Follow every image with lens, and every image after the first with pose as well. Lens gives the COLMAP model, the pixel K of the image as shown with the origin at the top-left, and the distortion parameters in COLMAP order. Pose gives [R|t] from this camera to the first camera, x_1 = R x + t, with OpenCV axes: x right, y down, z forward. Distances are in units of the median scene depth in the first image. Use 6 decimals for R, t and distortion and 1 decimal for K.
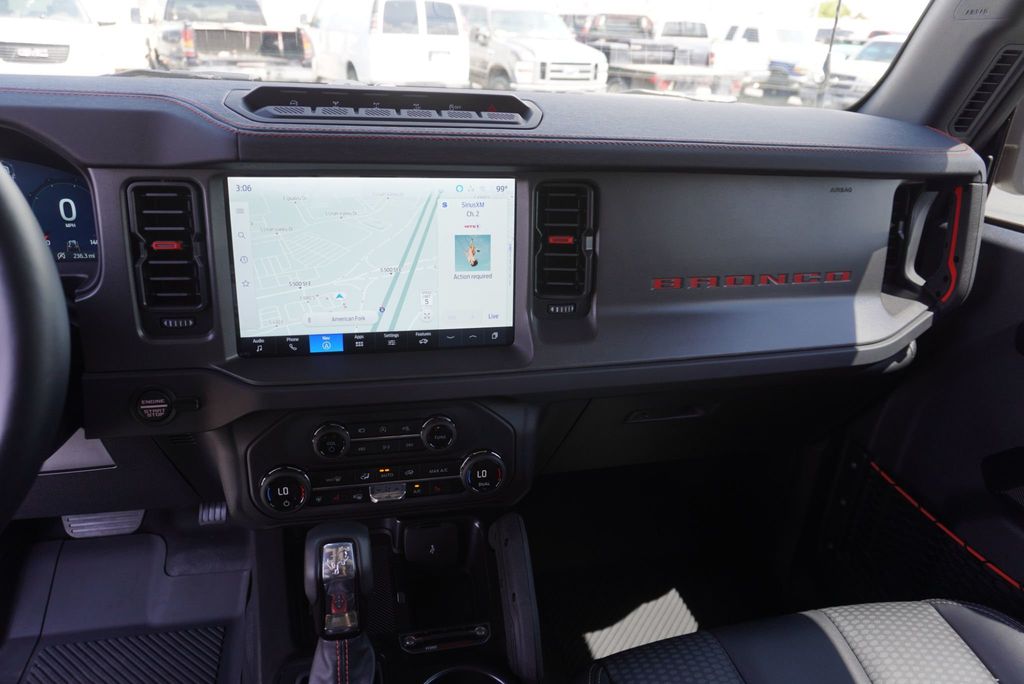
lens RADIAL K [[700.4, 0, 507.5], [0, 700.4, 342.0], [0, 0, 1]] dist [-0.038817, 0.035995]
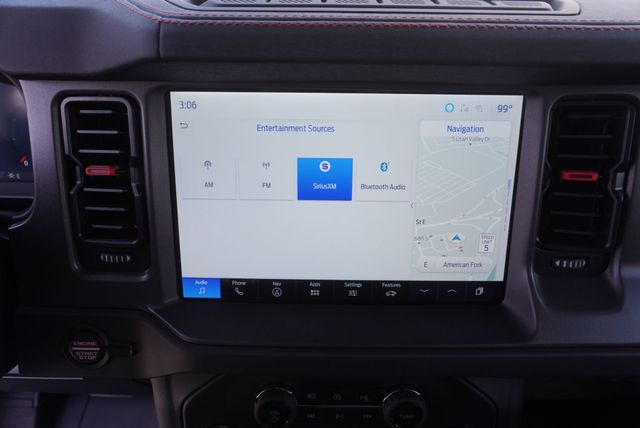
lens RADIAL K [[437.8, 0, 317.2], [0, 437.8, 214.0], [0, 0, 1]] dist [-0.038817, 0.035995]
pose [[0.971396, 0.049587, -0.232232, -0.092397], [-0.056014, 0.998206, -0.021159, -0.080887], [0.230766, 0.033562, 0.972430, 0.489703]]
